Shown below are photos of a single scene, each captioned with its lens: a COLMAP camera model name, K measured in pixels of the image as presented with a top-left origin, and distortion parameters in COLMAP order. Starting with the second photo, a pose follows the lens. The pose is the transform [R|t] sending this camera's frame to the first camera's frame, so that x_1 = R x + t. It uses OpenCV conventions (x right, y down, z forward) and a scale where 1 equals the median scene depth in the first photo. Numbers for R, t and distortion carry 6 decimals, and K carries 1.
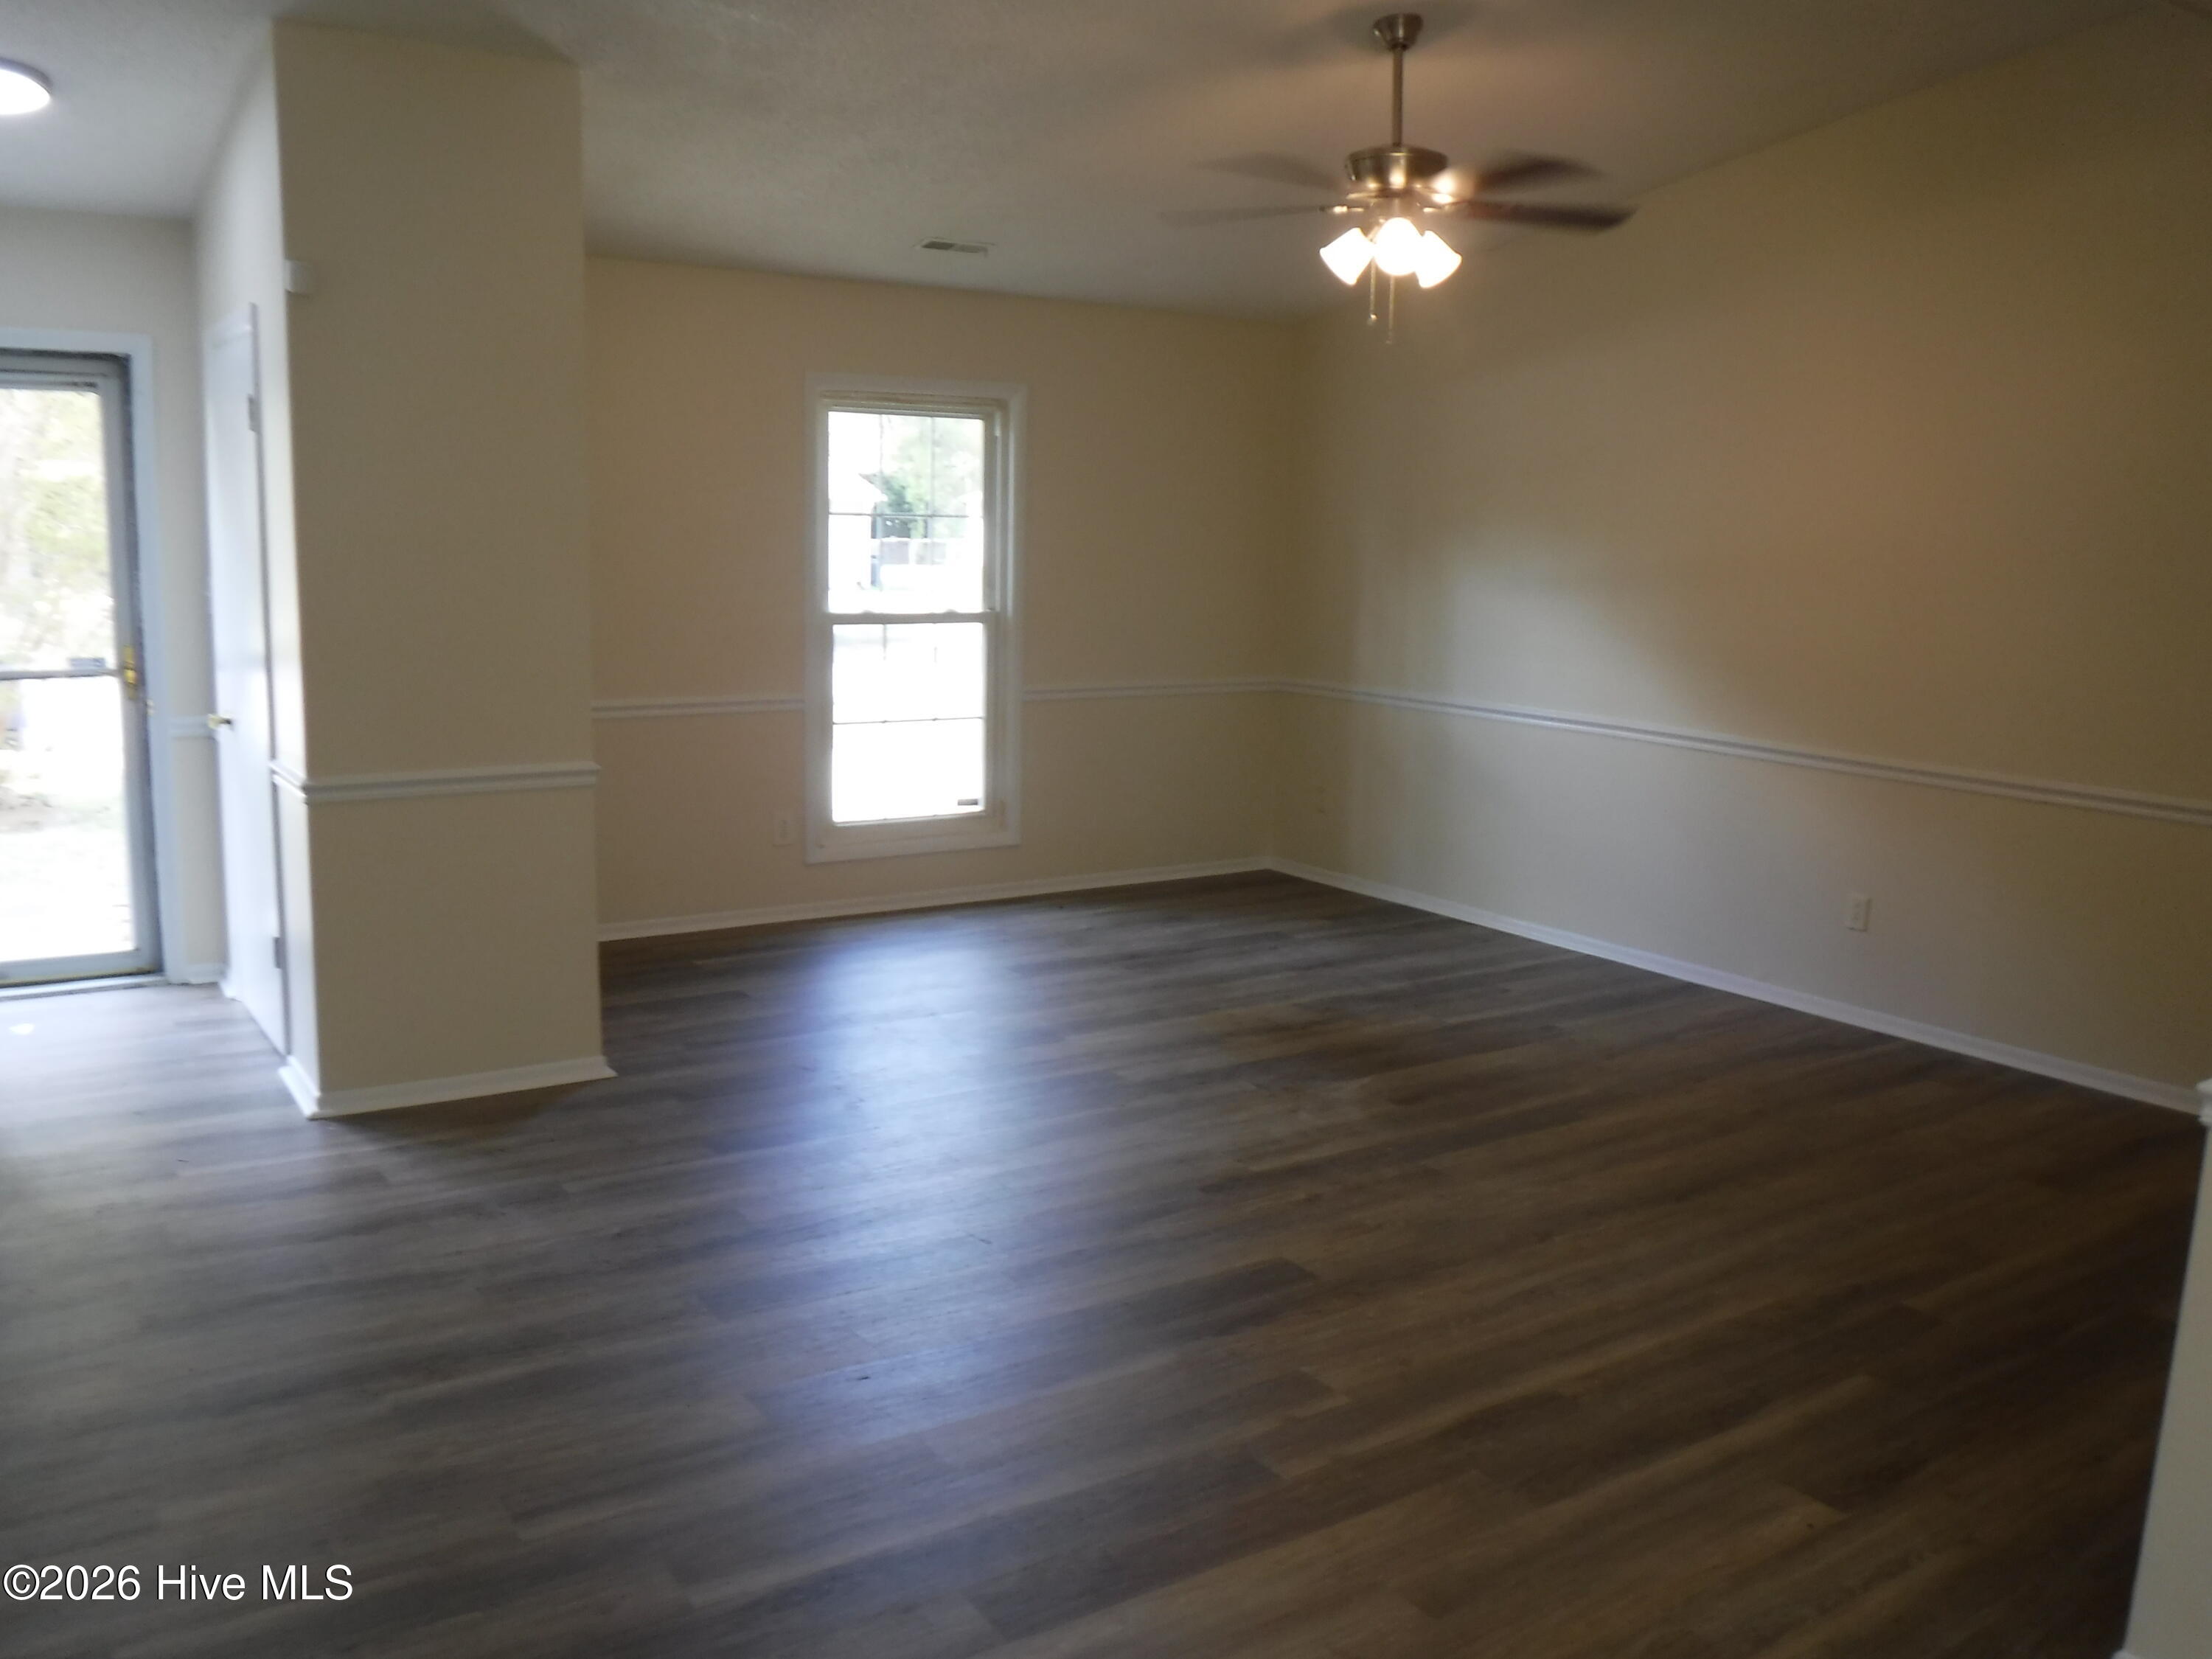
lens RADIAL K [[1804.0, 0, 1122.8], [0, 1804.0, 809.2], [0, 0, 1]] dist [-0.109628, 0.031730]
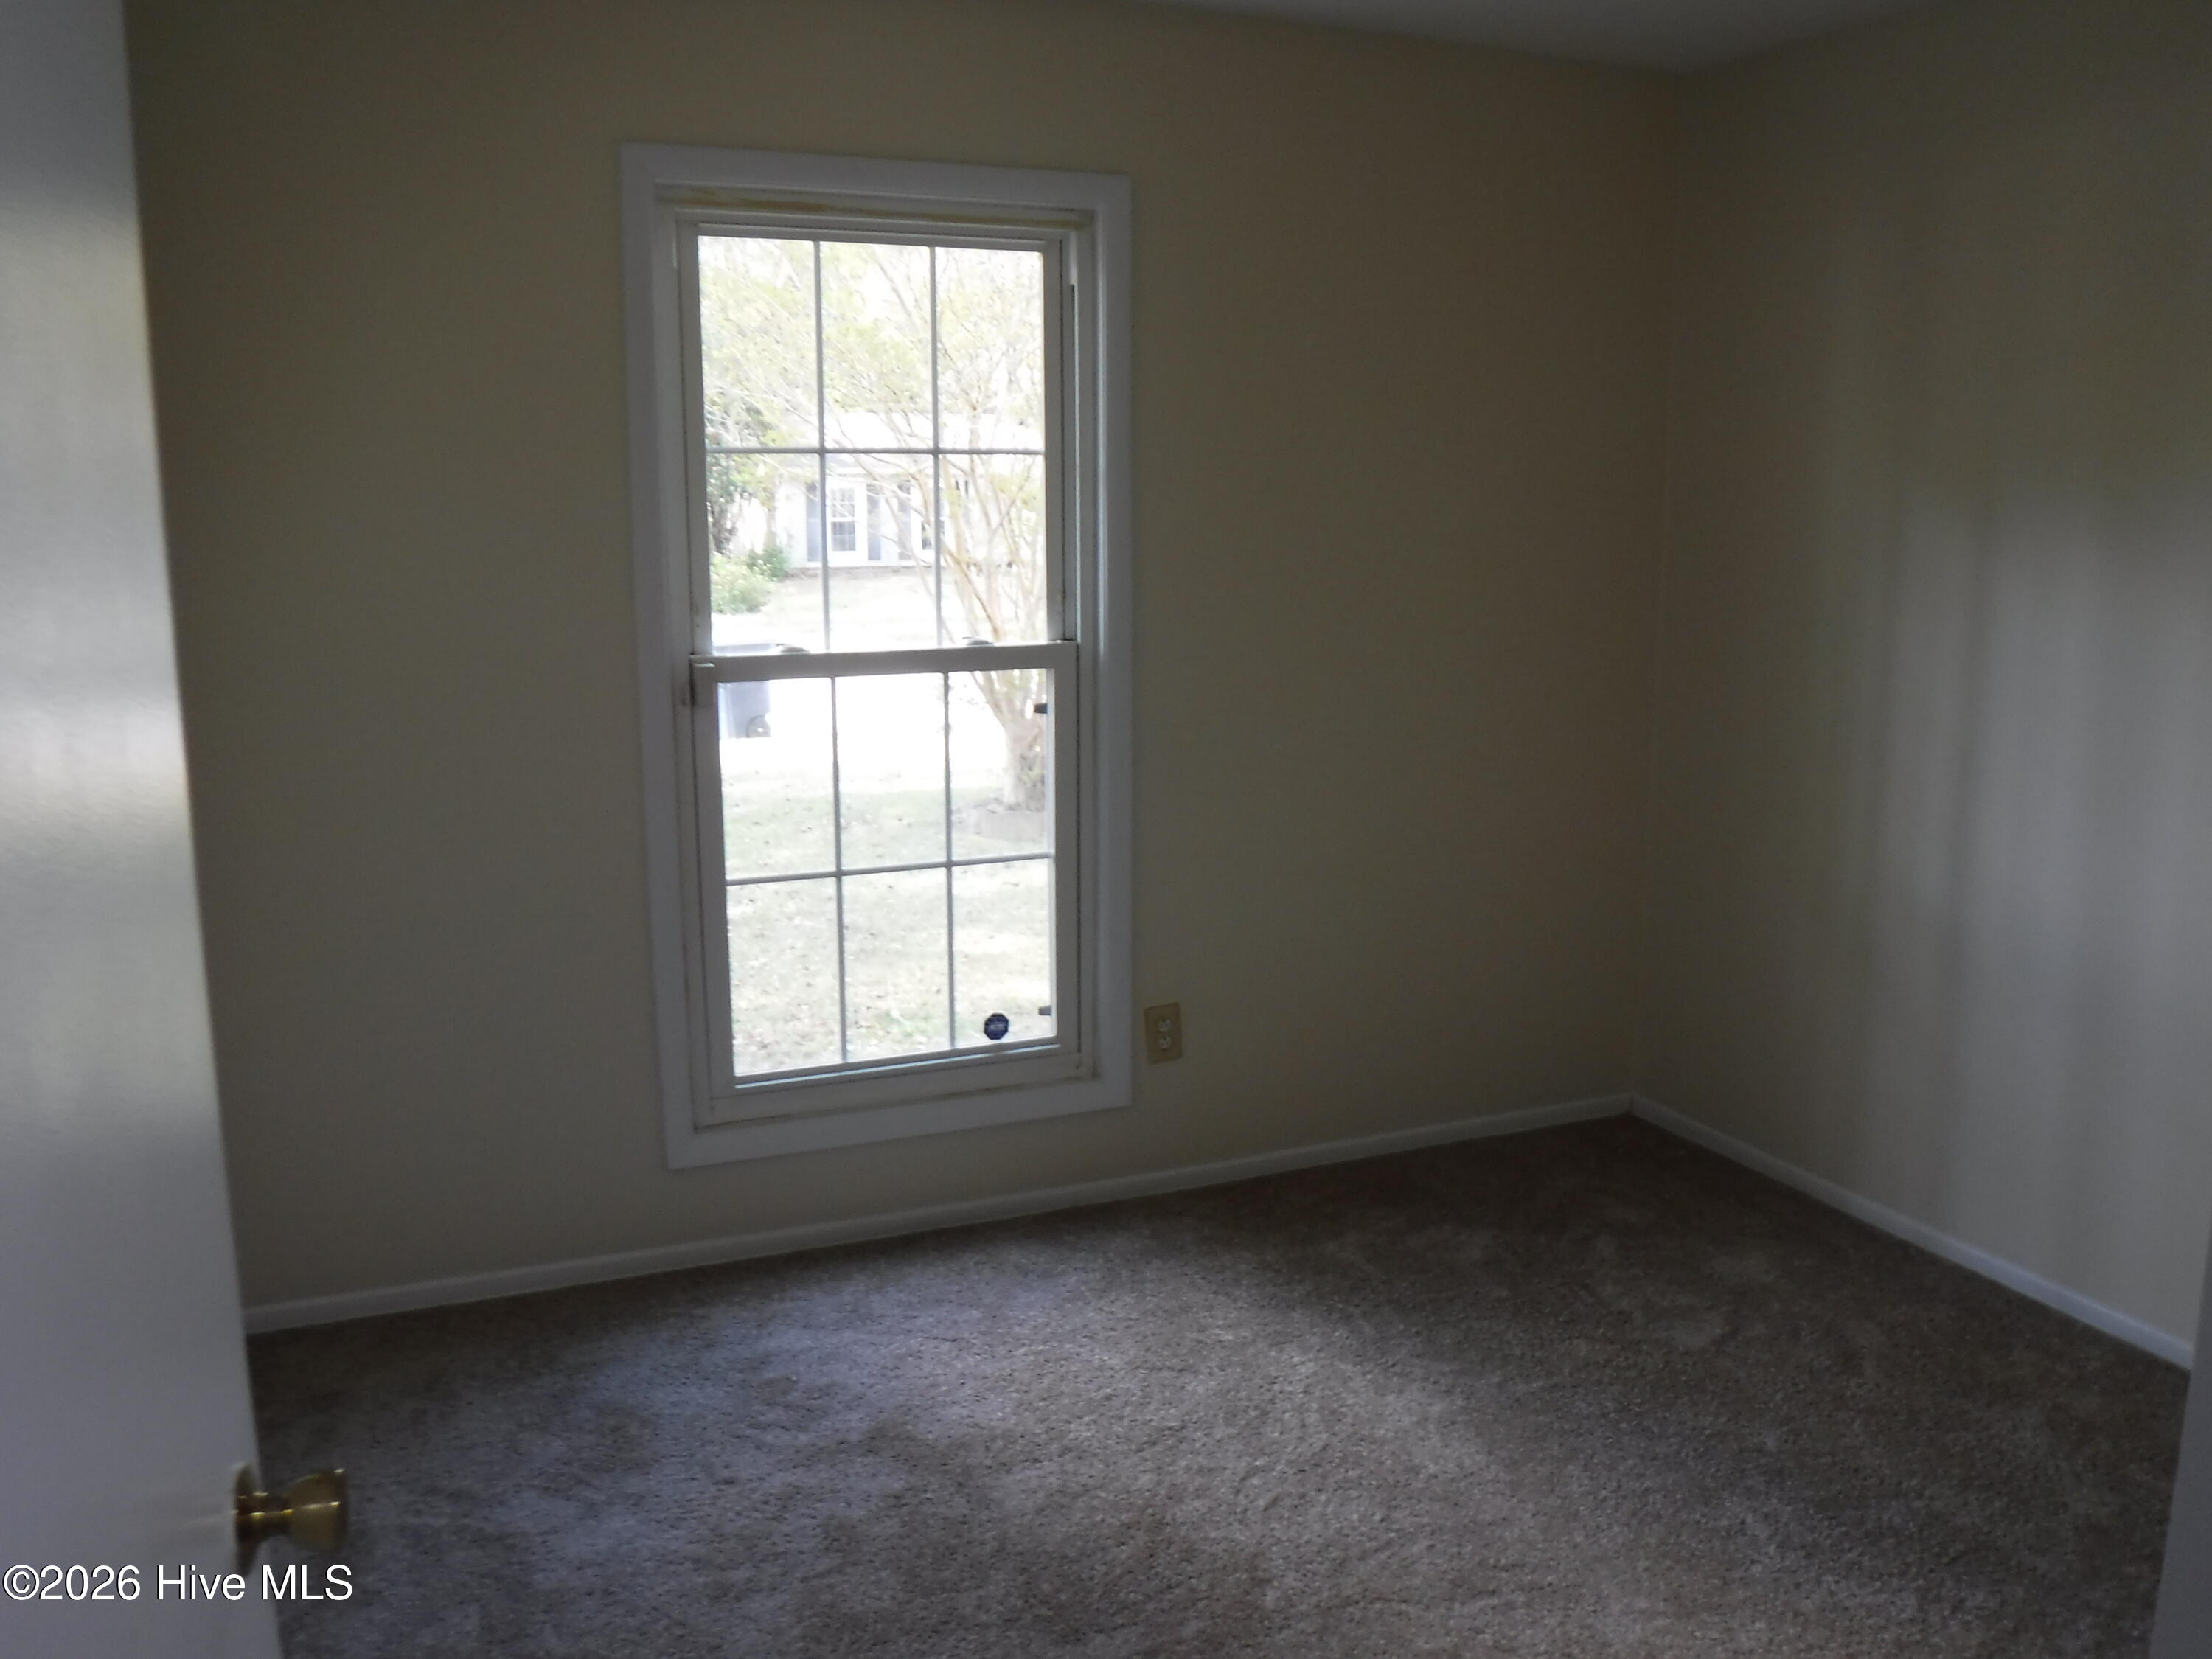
lens RADIAL K [[1804.0, 0, 1107.7], [0, 1804.0, 843.6], [0, 0, 1]] dist [-0.109628, 0.031730]
pose [[0.978797, 0.010799, -0.204549, 0.044716], [-0.004849, 0.999551, 0.029567, -0.078775], [0.204776, -0.027948, 0.978410, 0.584693]]
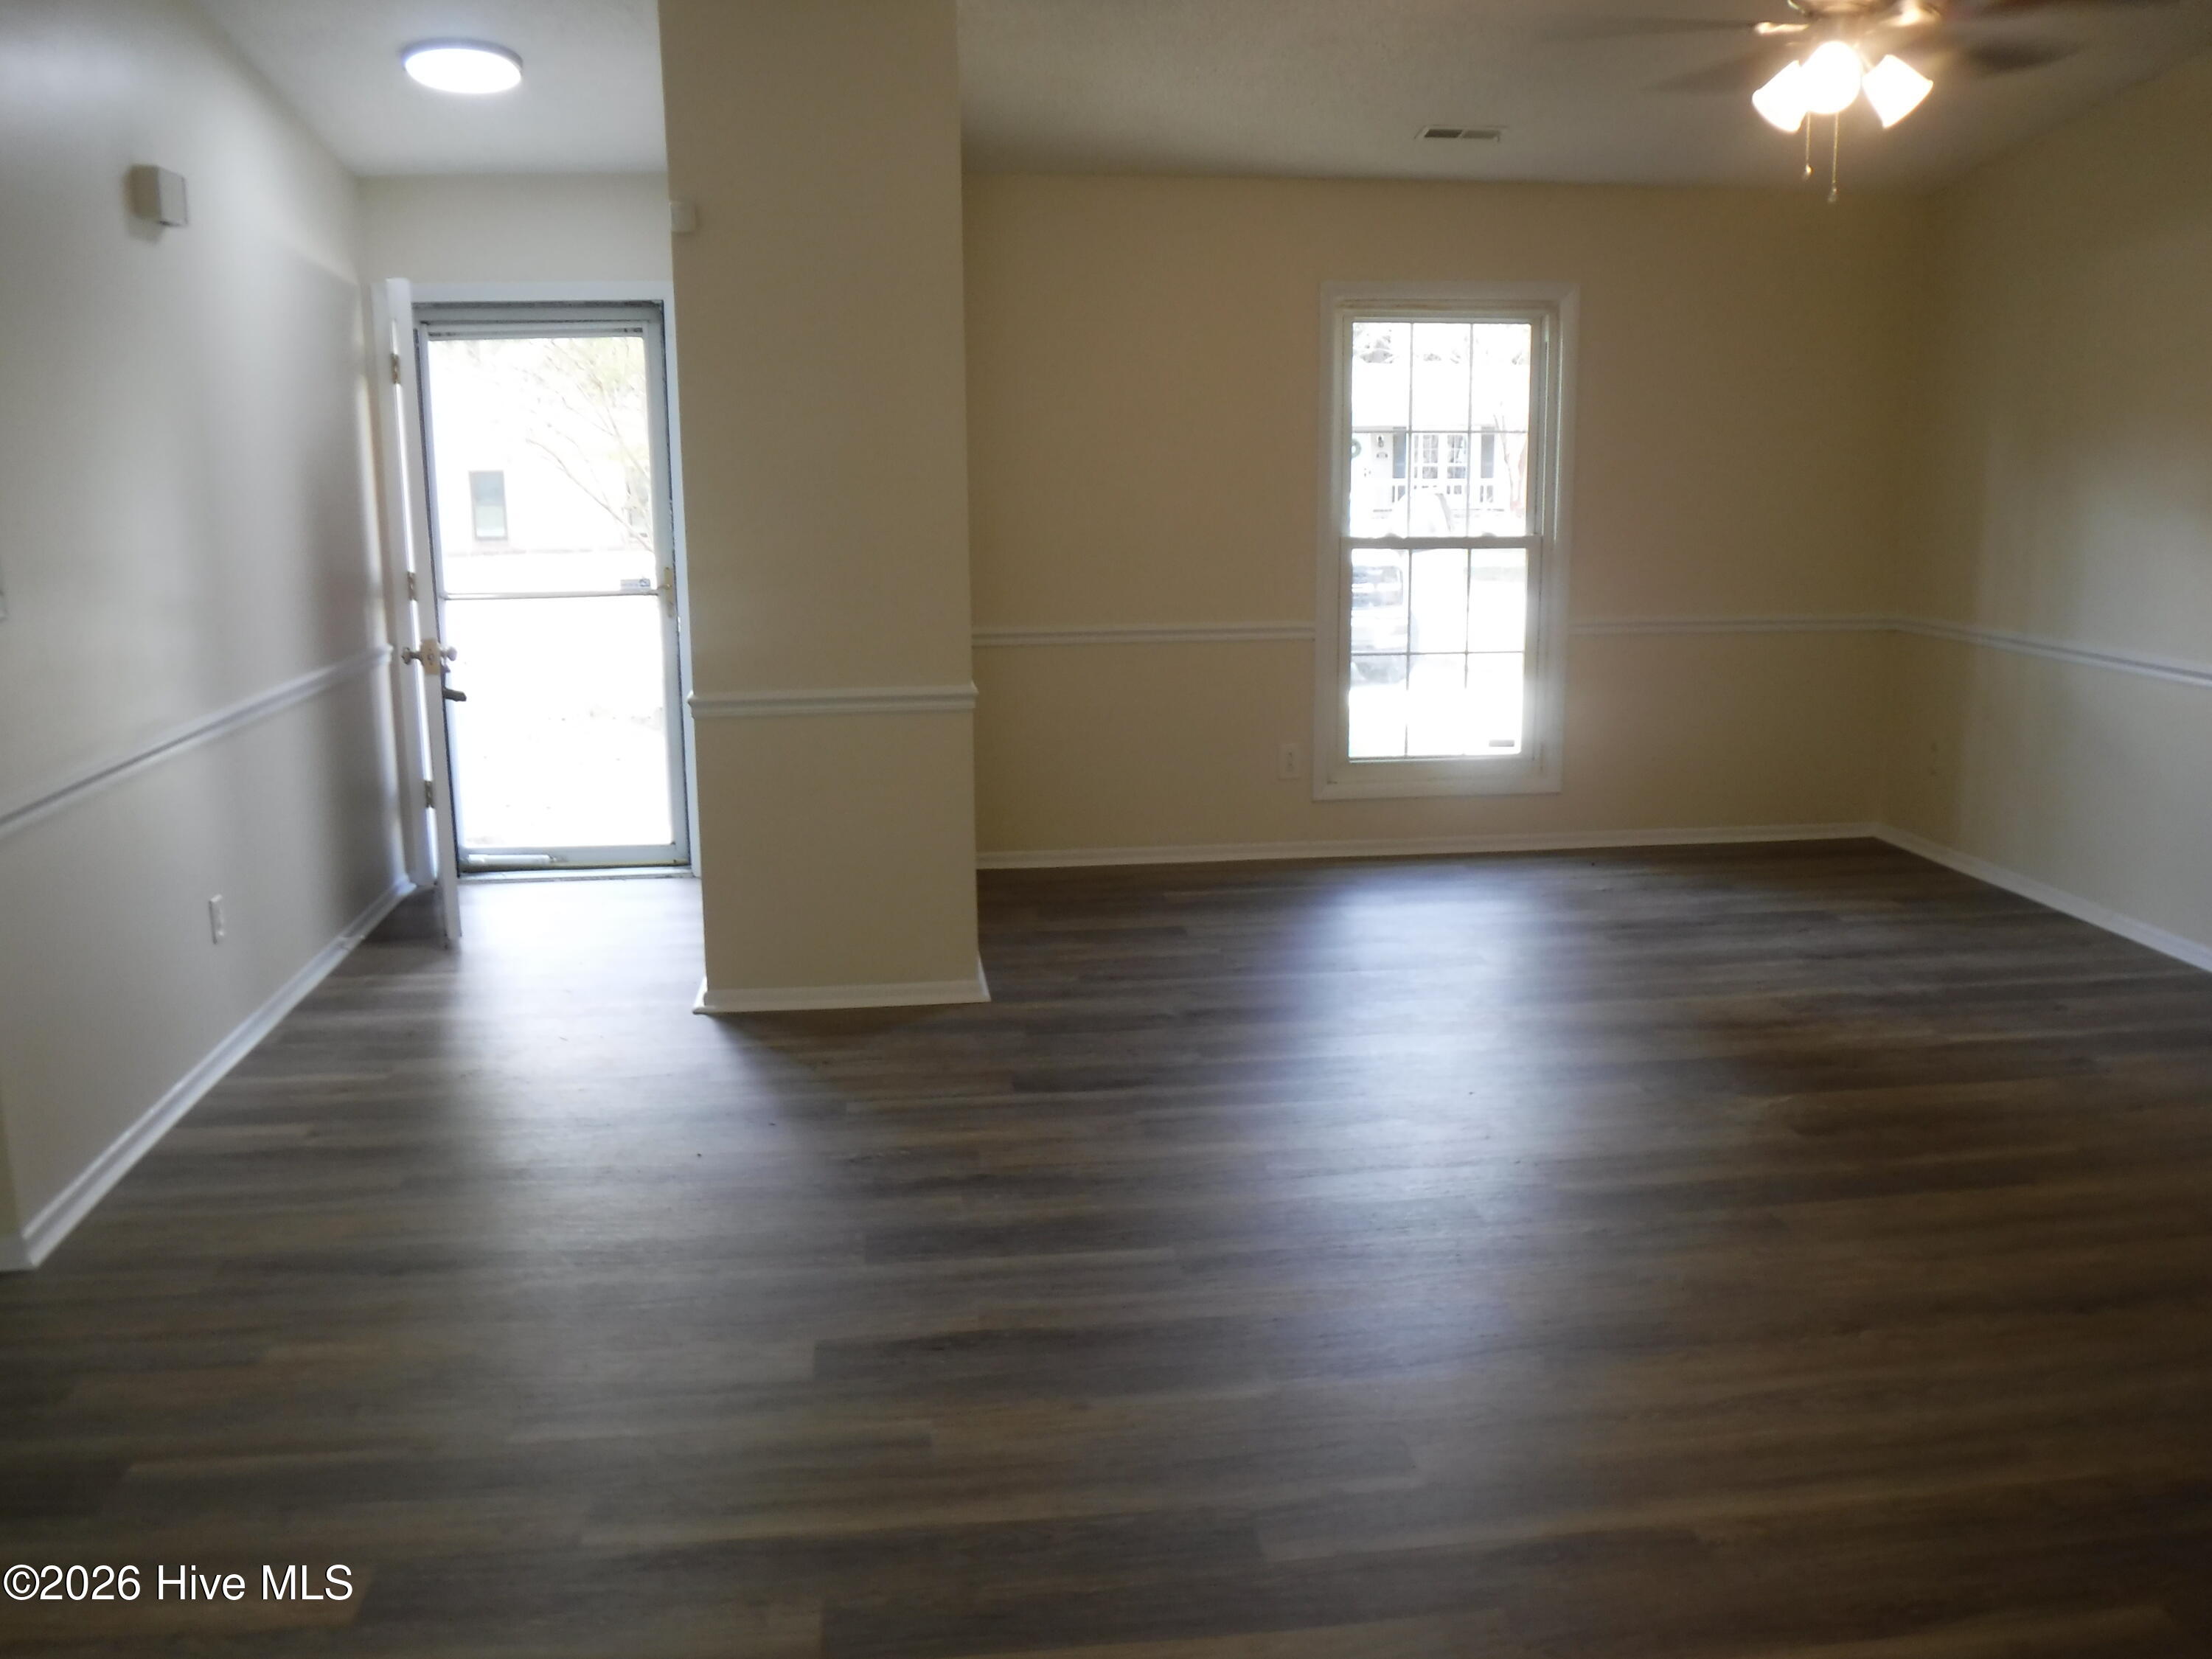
lens RADIAL K [[1804.0, 0, 1093.2], [0, 1804.0, 825.7], [0, 0, 1]] dist [-0.109628, 0.031730]
pose [[0.890685, 0.064435, -0.450032, 0.163043], [-0.042057, 0.997338, 0.059561, -0.008697], [0.452672, -0.034124, 0.891024, 0.096777]]
